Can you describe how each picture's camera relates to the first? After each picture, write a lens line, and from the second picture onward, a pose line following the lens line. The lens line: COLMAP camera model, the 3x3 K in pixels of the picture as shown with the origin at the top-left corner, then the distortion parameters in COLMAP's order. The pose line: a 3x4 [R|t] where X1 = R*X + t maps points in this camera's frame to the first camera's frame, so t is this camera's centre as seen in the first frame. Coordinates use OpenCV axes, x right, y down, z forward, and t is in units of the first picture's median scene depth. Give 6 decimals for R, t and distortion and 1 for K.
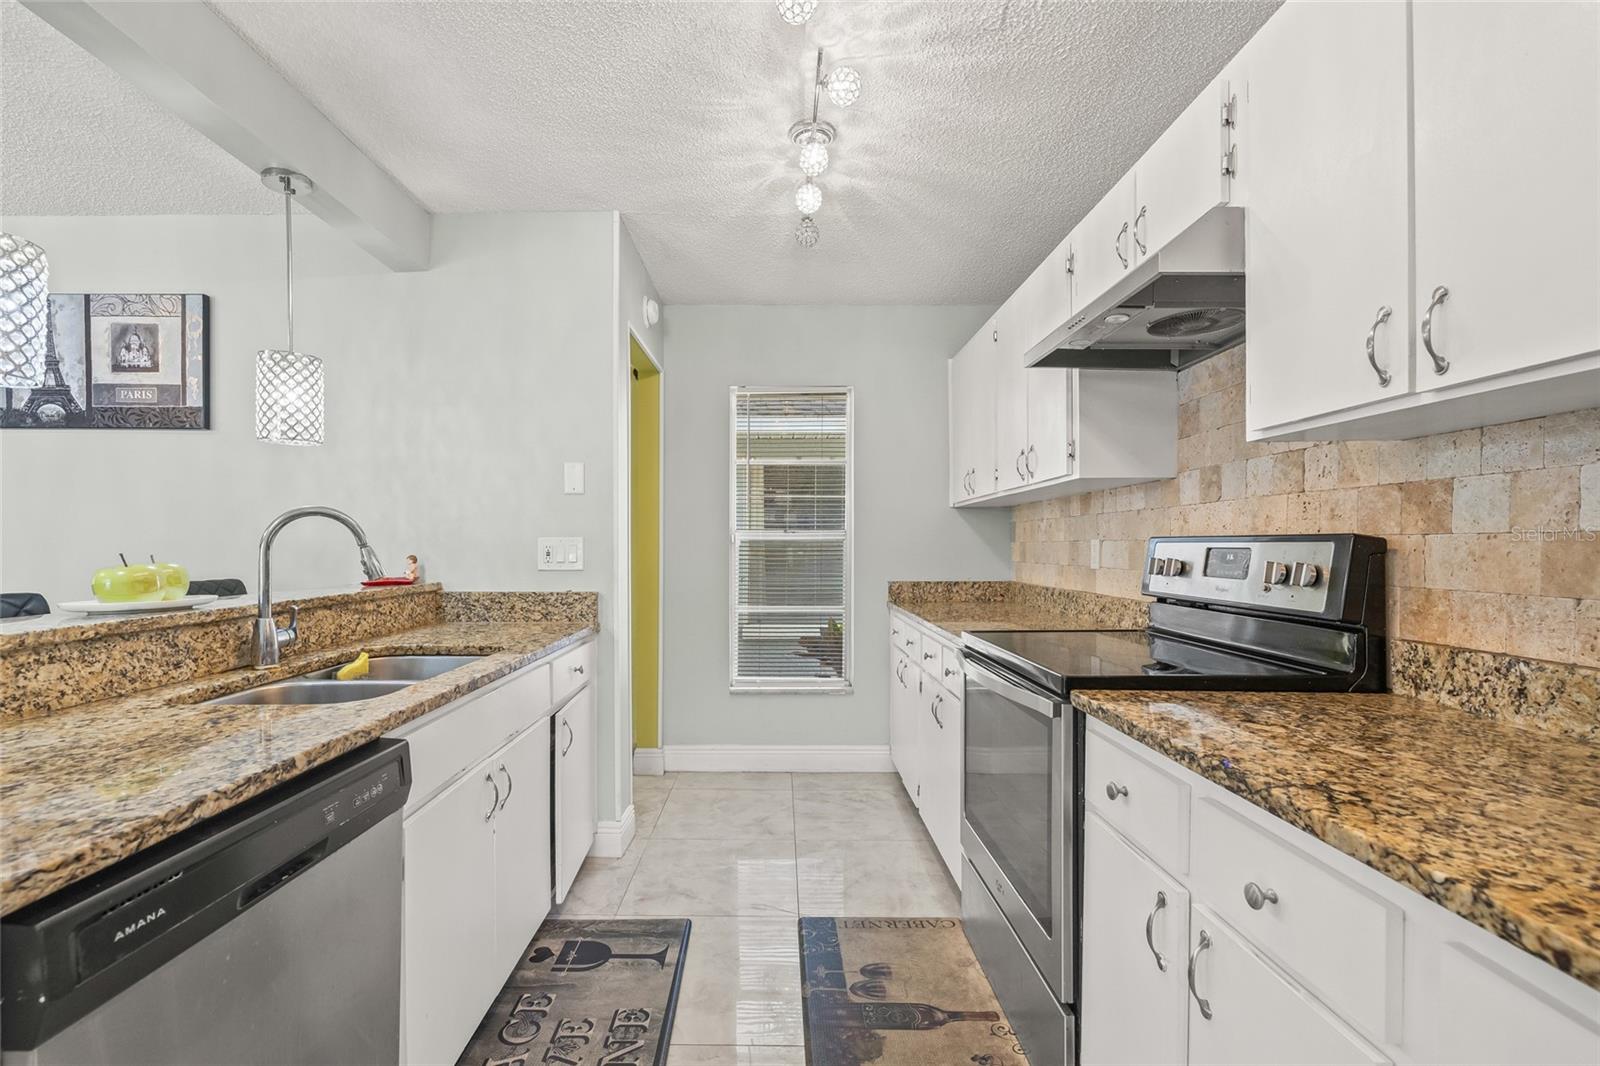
lens RADIAL K [[731.1, 0, 775.8], [0, 731.1, 551.5], [0, 0, 1]] dist [0.004610, 0.000470]
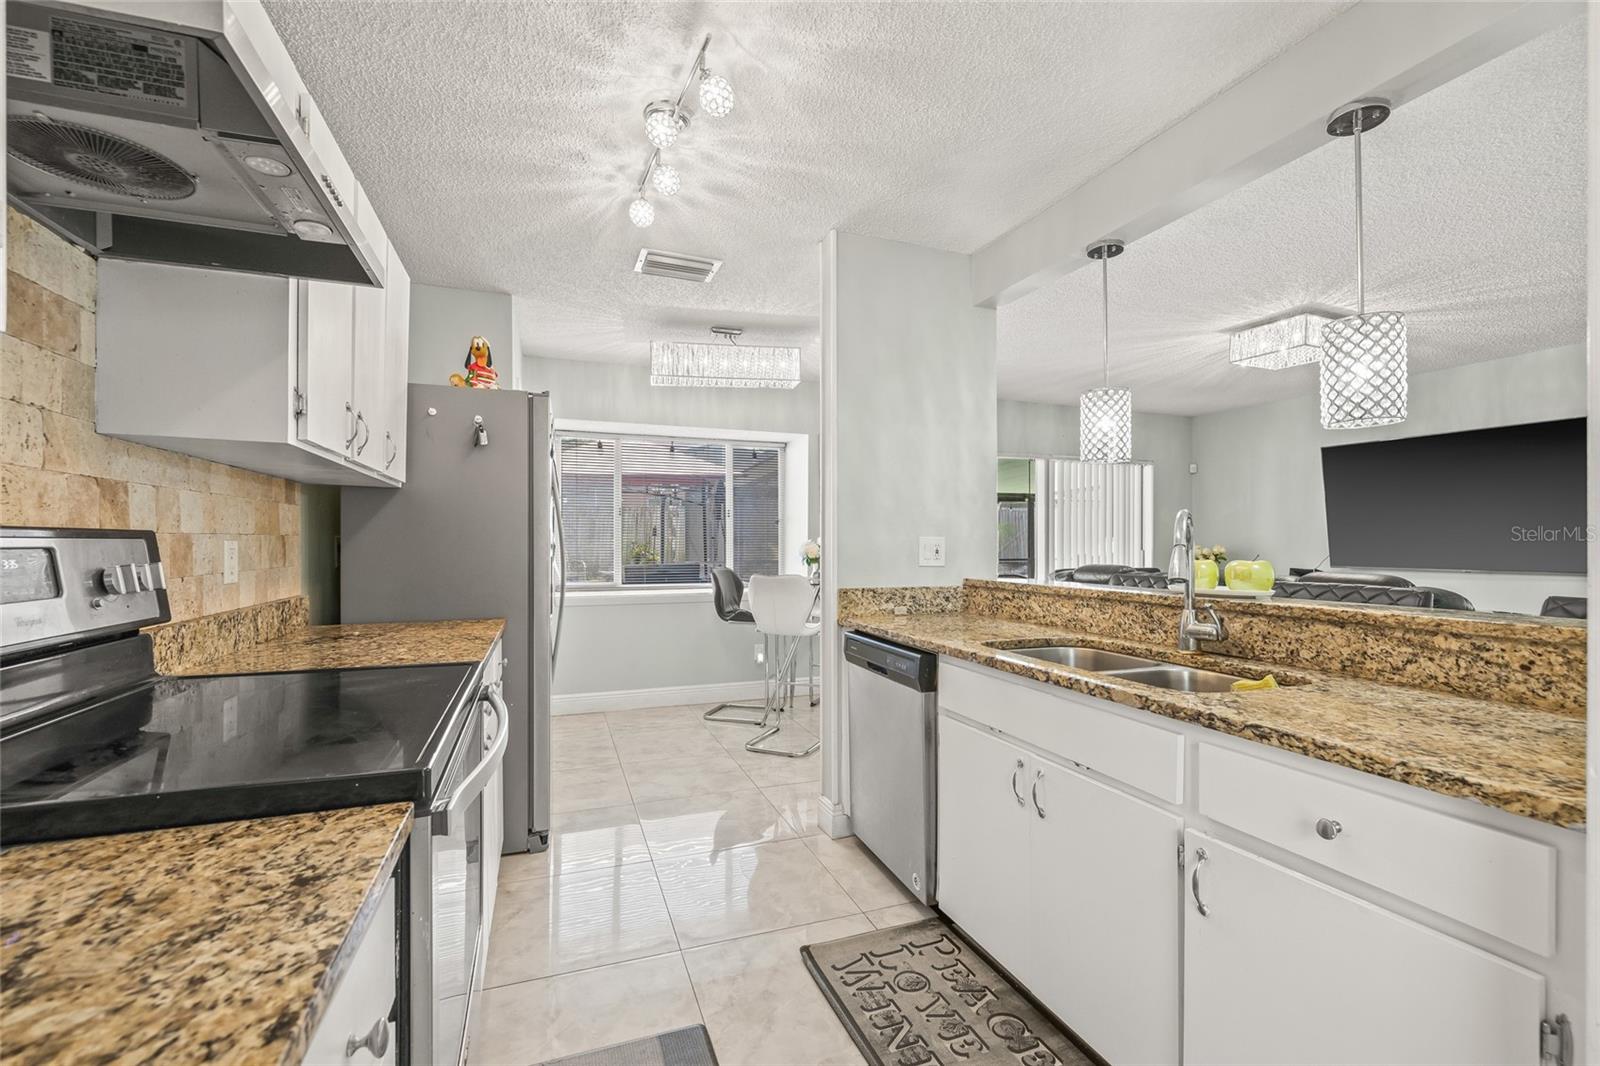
lens RADIAL K [[693.7, 0, 820.6], [0, 693.7, 541.4], [0, 0, 1]] dist [0.002747, 0.000953]
pose [[-0.922746, -0.005289, -0.385372, 0.229781], [-0.008345, 0.999946, 0.006257, -0.016575], [0.385318, 0.008990, -0.922740, 1.554226]]
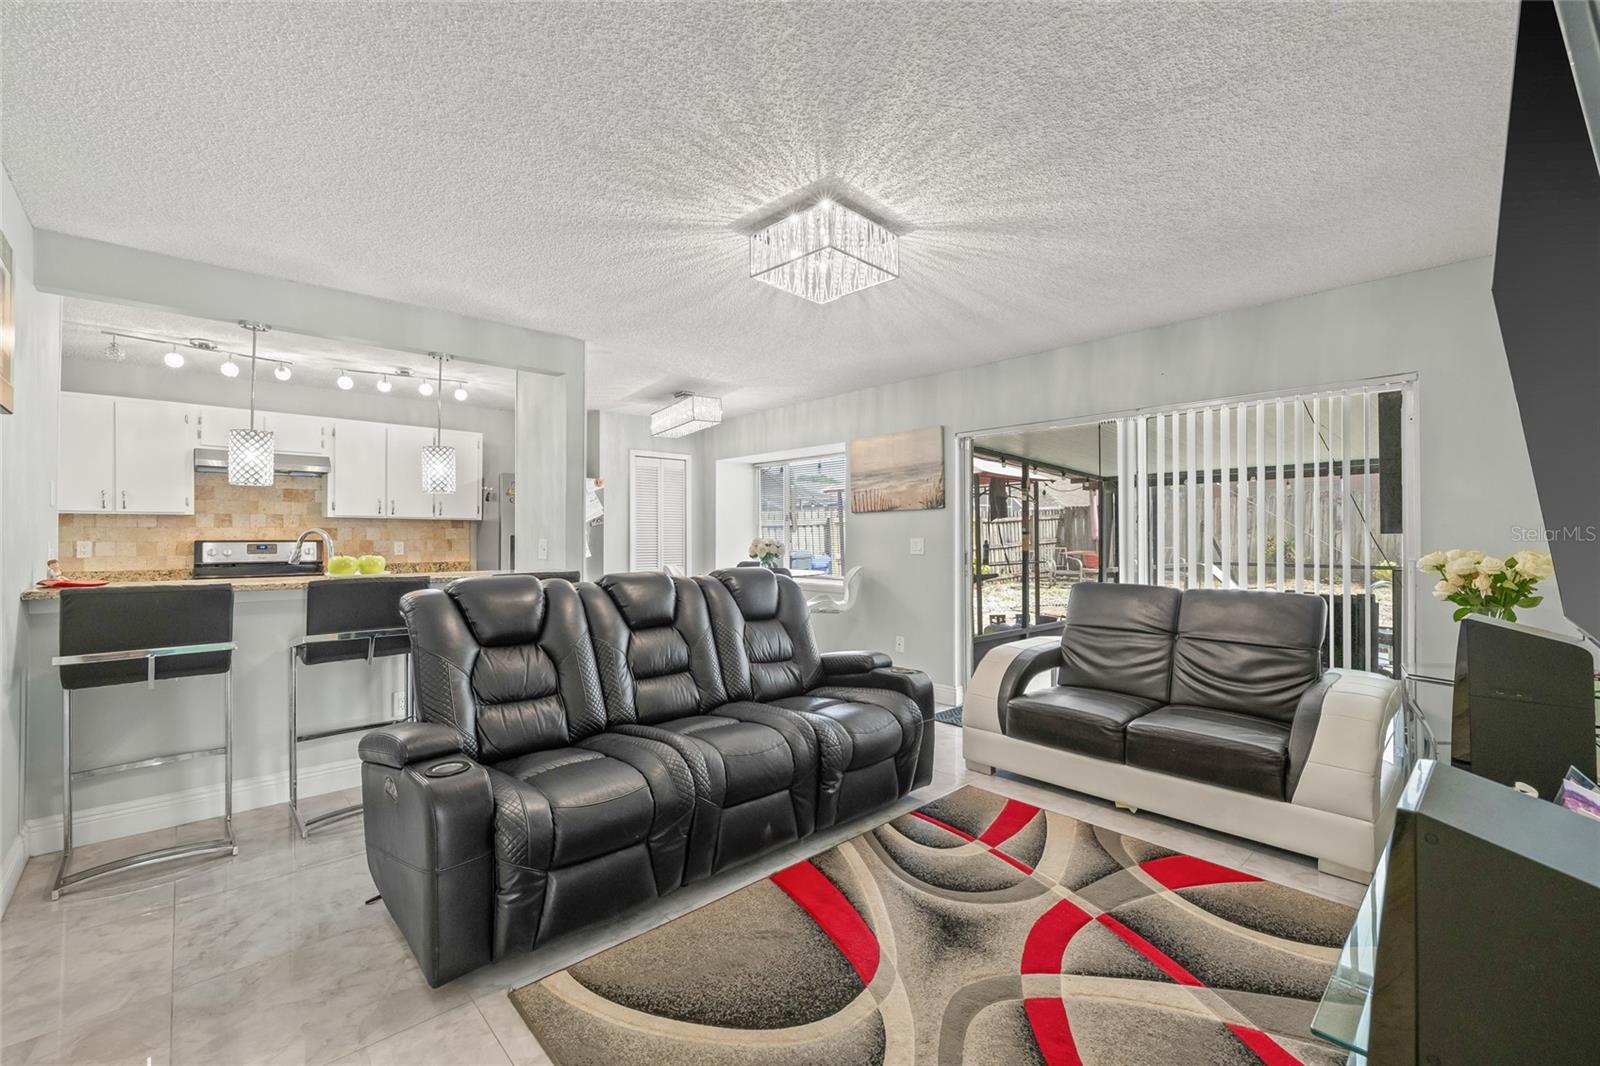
lens RADIAL K [[693.7, 0, 777.1], [0, 693.7, 531.7], [0, 0, 1]] dist [0.002747, 0.000953]
pose [[-0.674737, 0.004103, 0.738046, -2.665536], [0.006344, 0.999980, 0.000241, -0.039651], [-0.738031, 0.004845, -0.674750, 1.231014]]
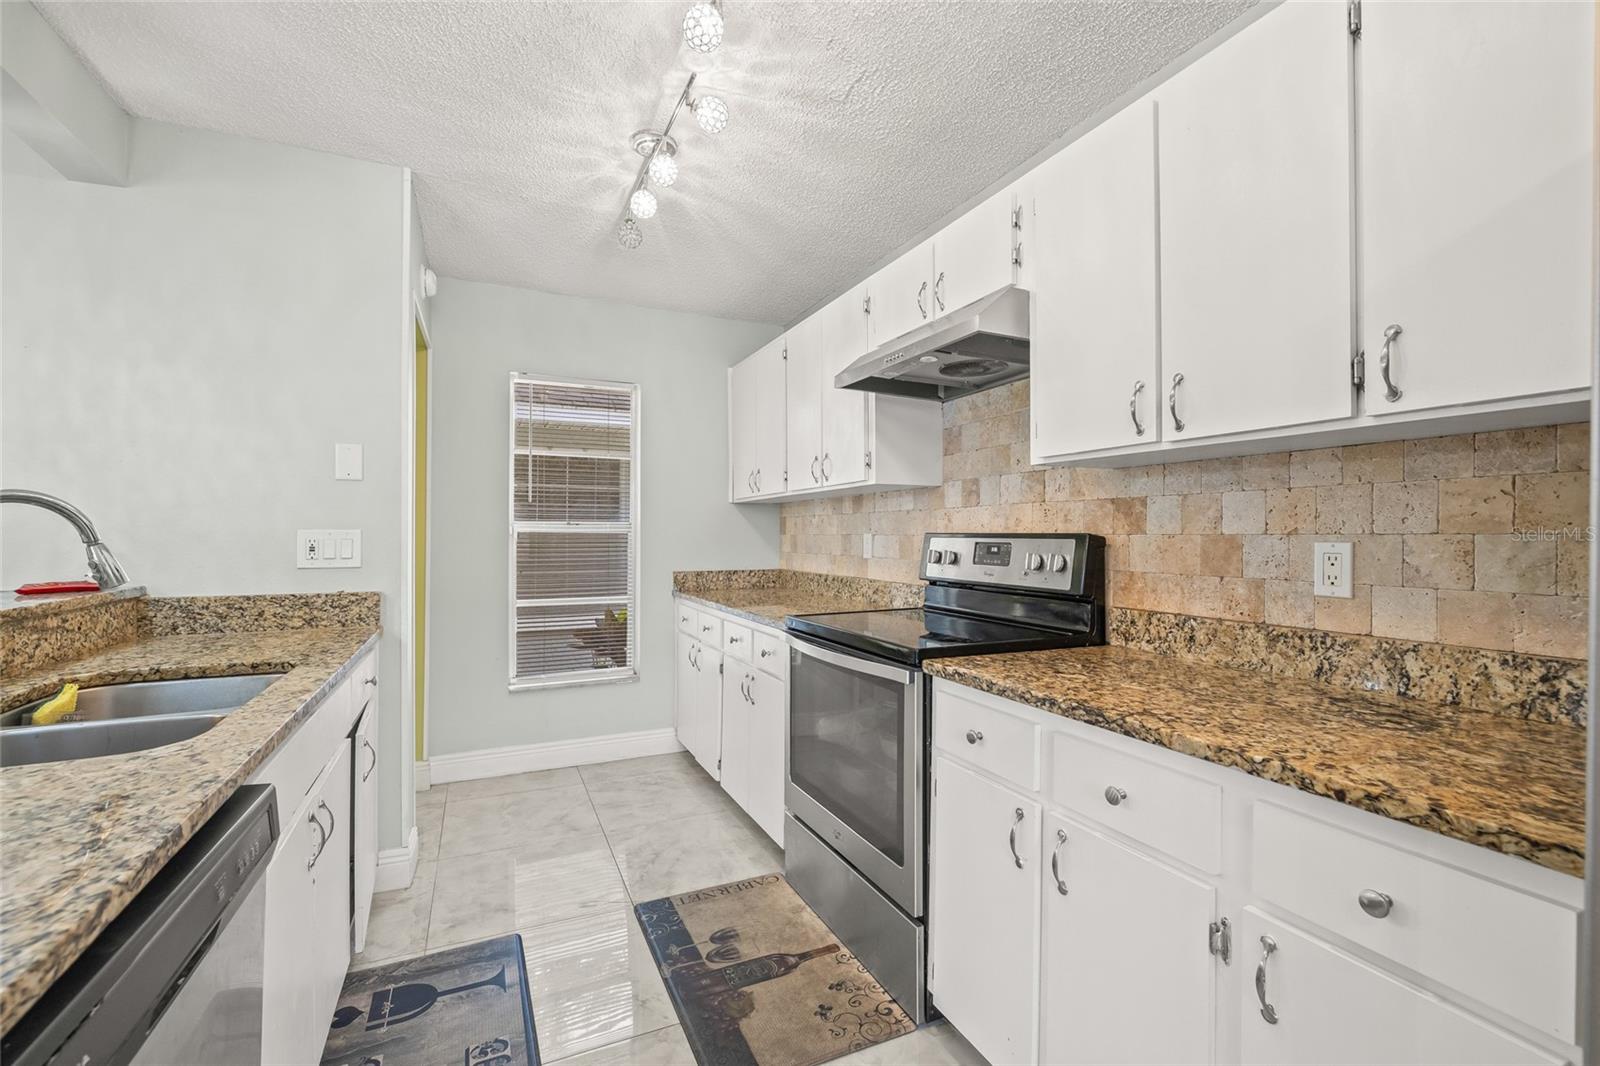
lens RADIAL K [[693.7, 0, 812.7], [0, 693.7, 534.2], [0, 0, 1]] dist [0.002747, 0.000953]
pose [[0.899819, 0.002184, 0.436258, -0.191578], [0.001186, 0.999972, -0.007452, -0.009667], [-0.436261, 0.007223, 0.899791, 0.021687]]
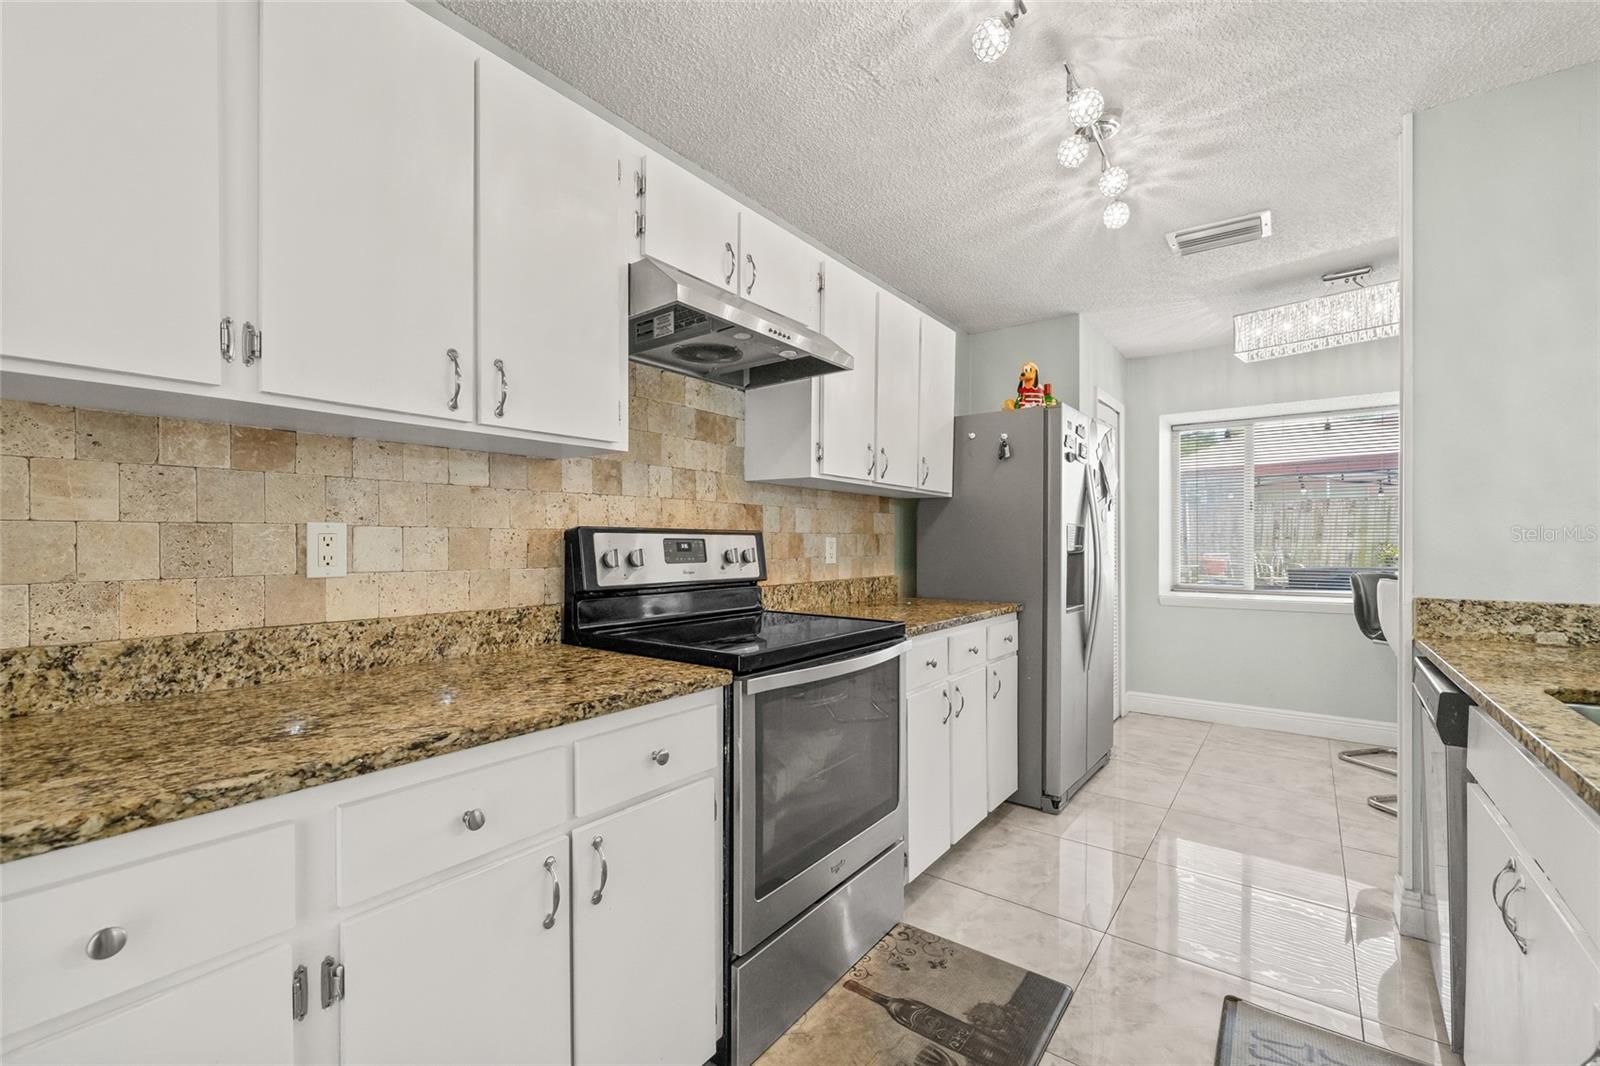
lens RADIAL K [[693.7, 0, 783.2], [0, 693.7, 540.2], [0, 0, 1]] dist [0.002747, 0.000953]
pose [[-0.805440, 0.000334, 0.592678, -0.194164], [0.003289, 0.999987, 0.003906, -0.005957], [-0.592669, 0.005095, -0.805430, 1.663008]]
